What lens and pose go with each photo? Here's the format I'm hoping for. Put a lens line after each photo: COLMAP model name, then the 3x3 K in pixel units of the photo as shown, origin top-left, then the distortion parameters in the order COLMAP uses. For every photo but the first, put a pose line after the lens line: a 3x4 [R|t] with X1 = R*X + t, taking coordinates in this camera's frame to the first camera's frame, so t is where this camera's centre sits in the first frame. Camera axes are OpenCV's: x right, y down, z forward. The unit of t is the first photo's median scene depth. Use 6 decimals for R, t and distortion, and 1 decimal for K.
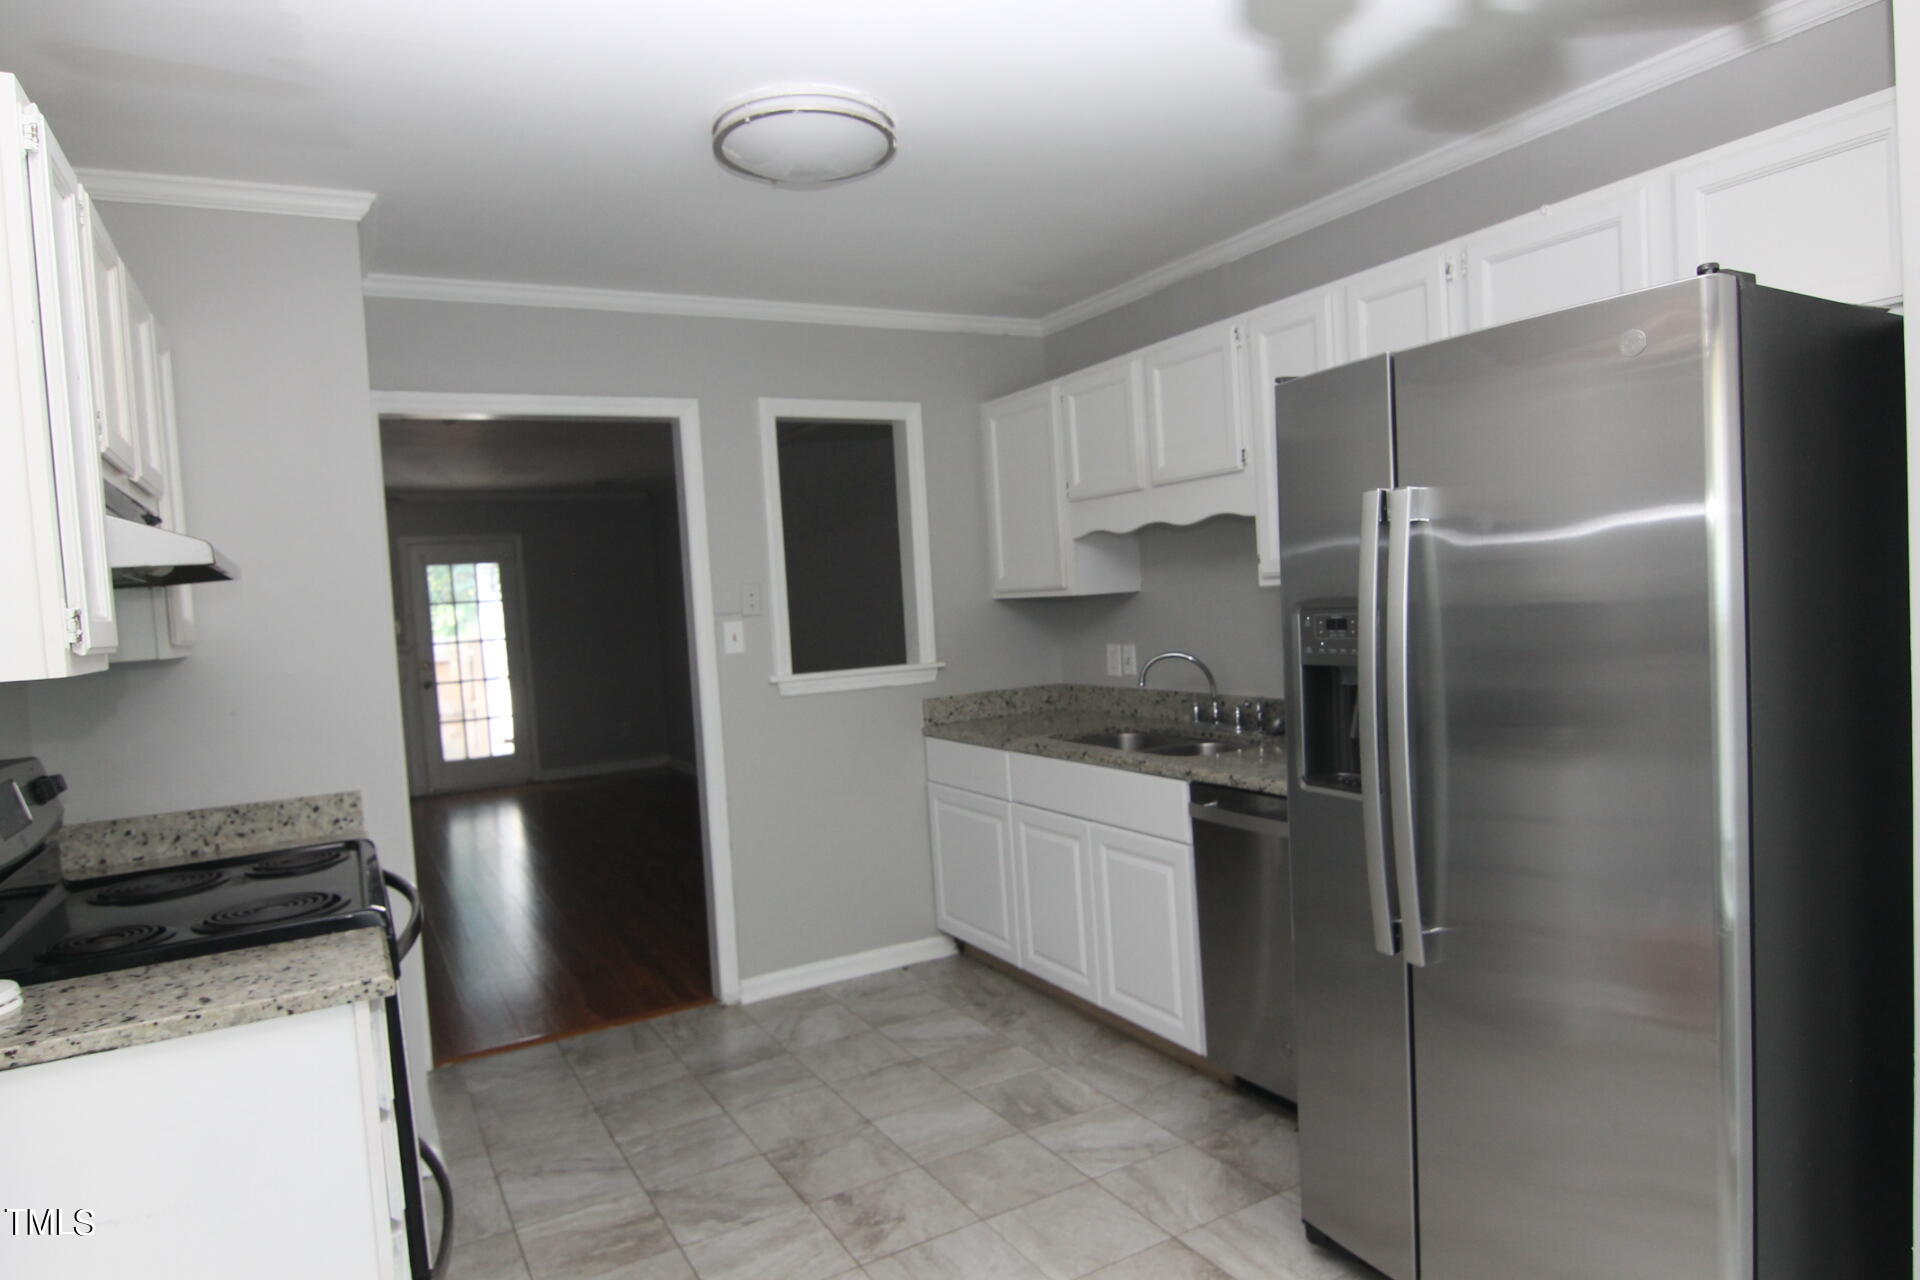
lens RADIAL K [[1145.3, 0, 959.1], [0, 1145.3, 645.5], [0, 0, 1]] dist [0.001560, -0.013683]
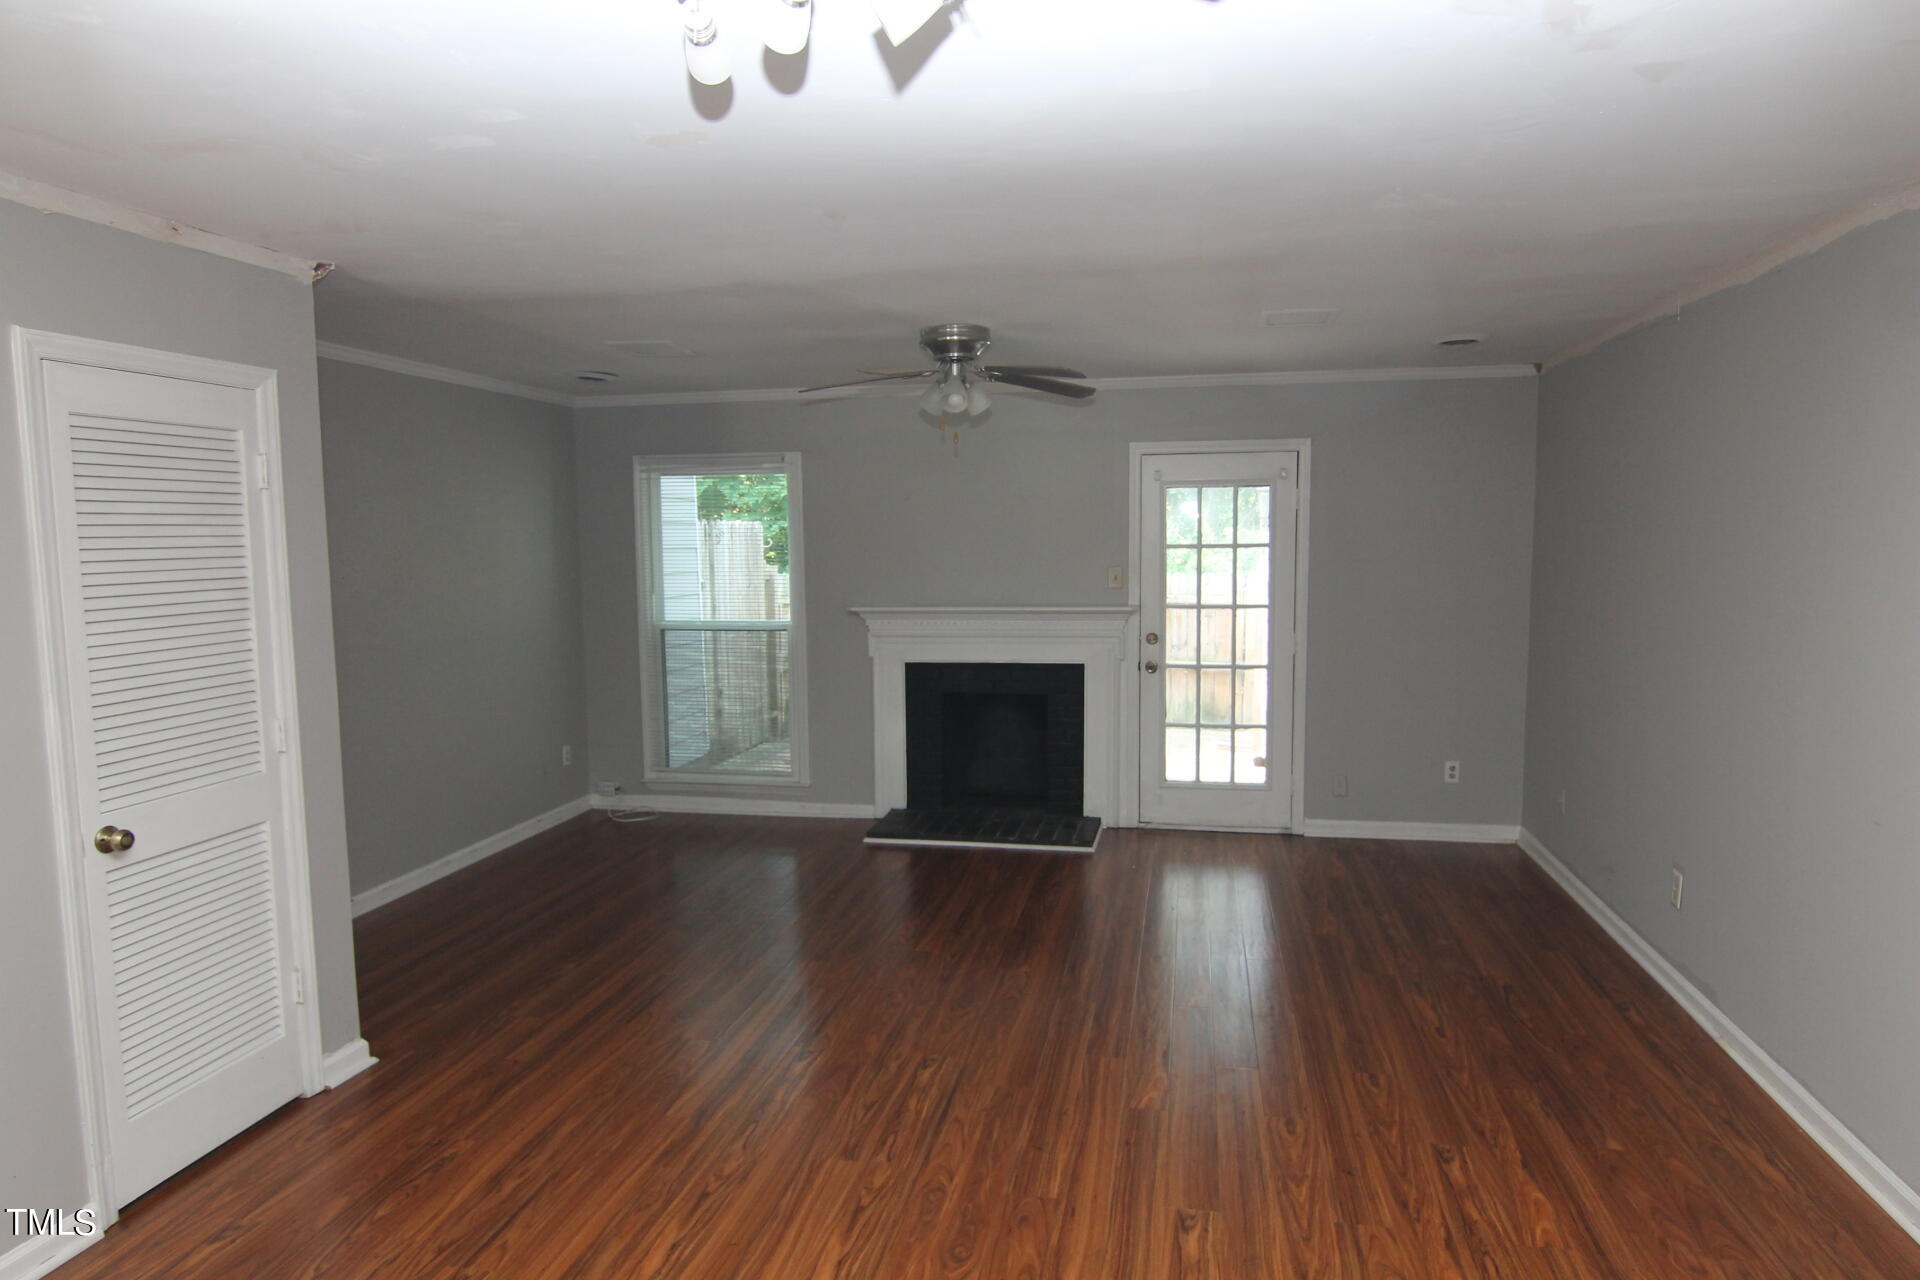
lens RADIAL K [[1145.3, 0, 955.7], [0, 1145.3, 635.4], [0, 0, 1]] dist [0.001560, -0.013683]
pose [[0.763707, 0.110170, -0.636093, -0.369118], [-0.065897, 0.993487, 0.092953, -0.116249], [0.642191, -0.029072, 0.765993, 1.207190]]
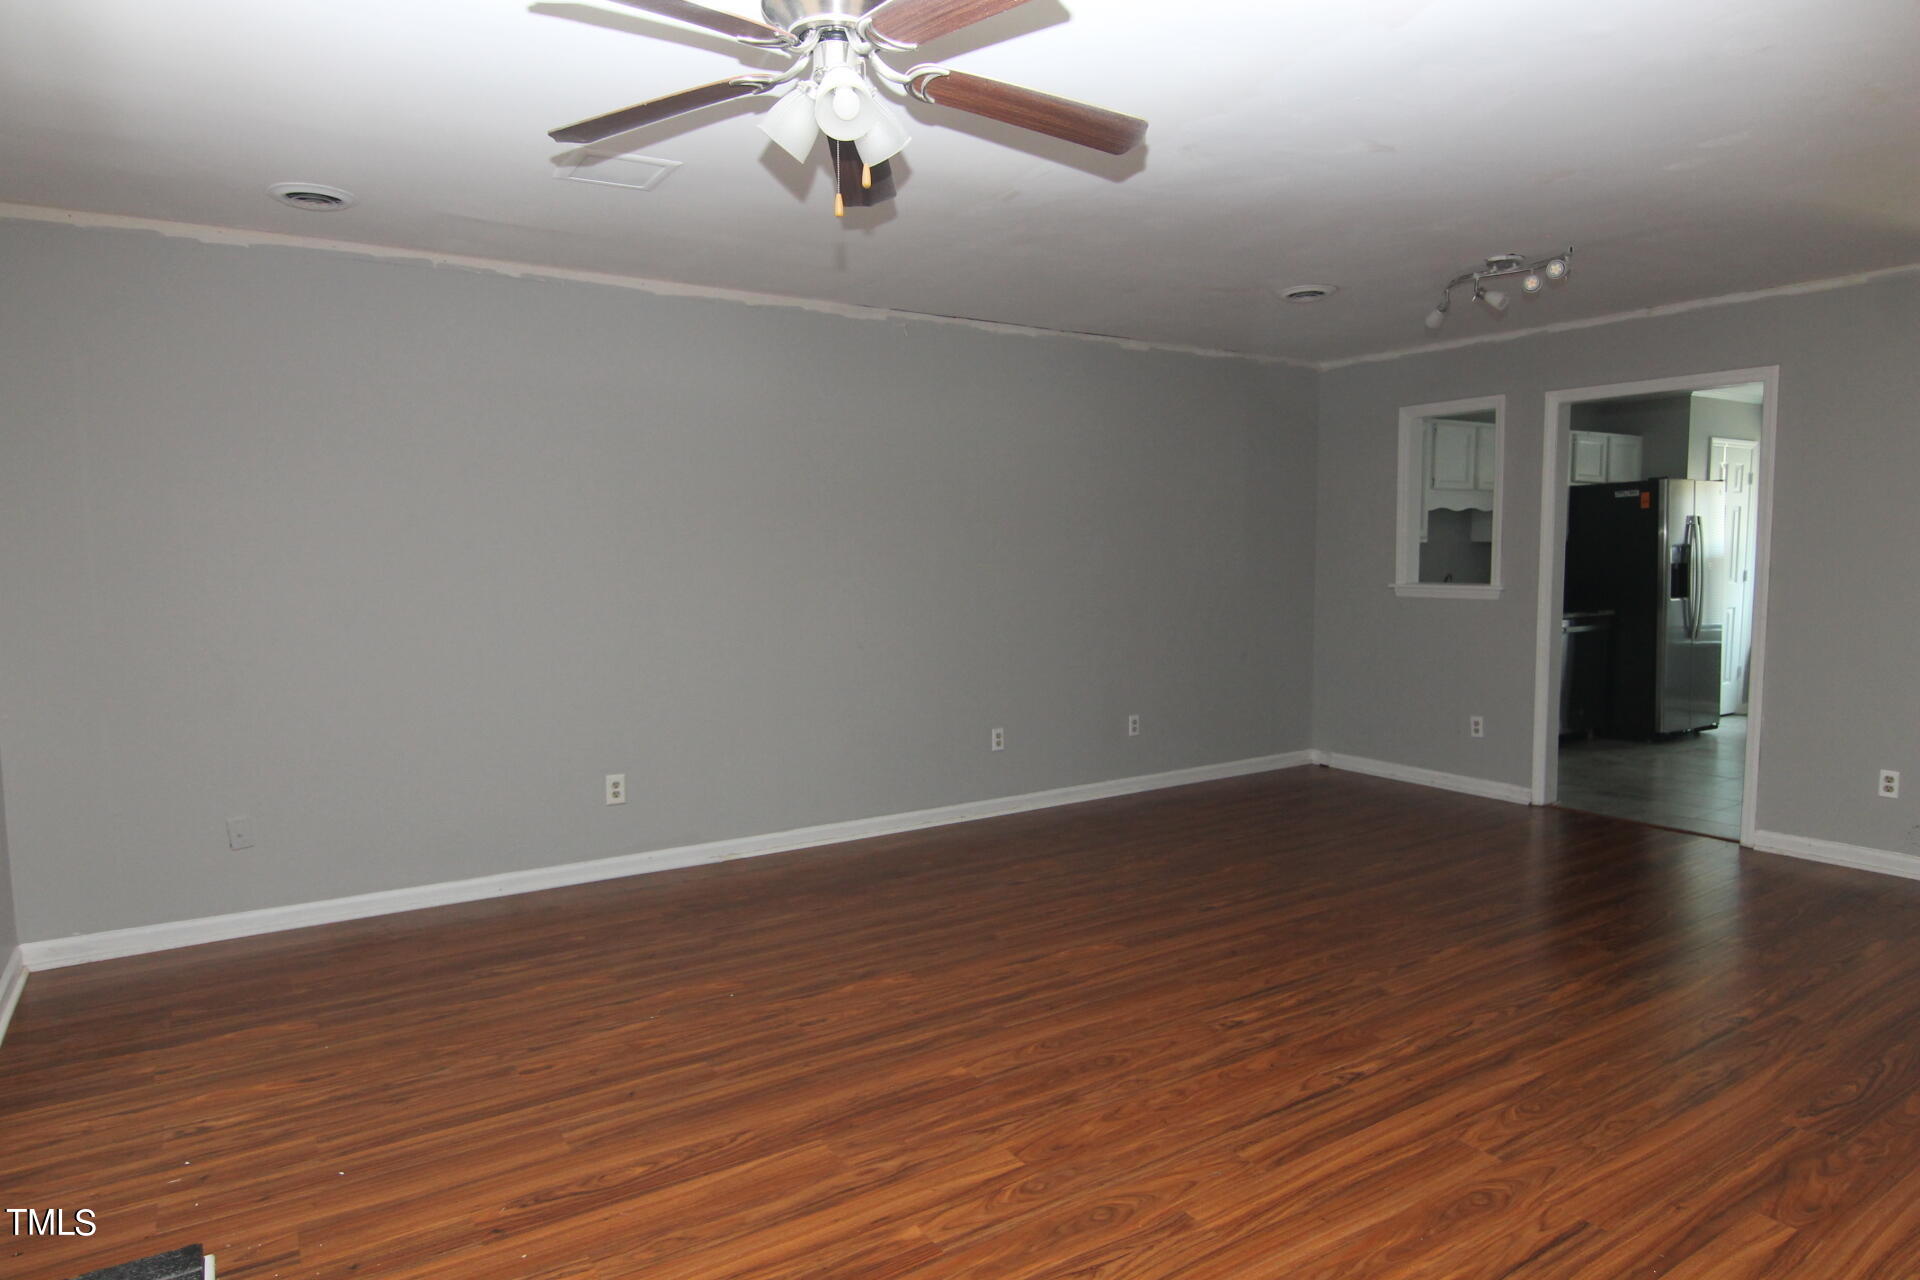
lens RADIAL K [[1145.3, 0, 954.3], [0, 1145.3, 640.2], [0, 0, 1]] dist [0.001560, -0.013683]
pose [[-0.077551, -0.017893, 0.996828, -2.073423], [0.056997, 0.998124, 0.022351, 0.024235], [-0.995358, 0.058549, -0.076386, 2.352523]]
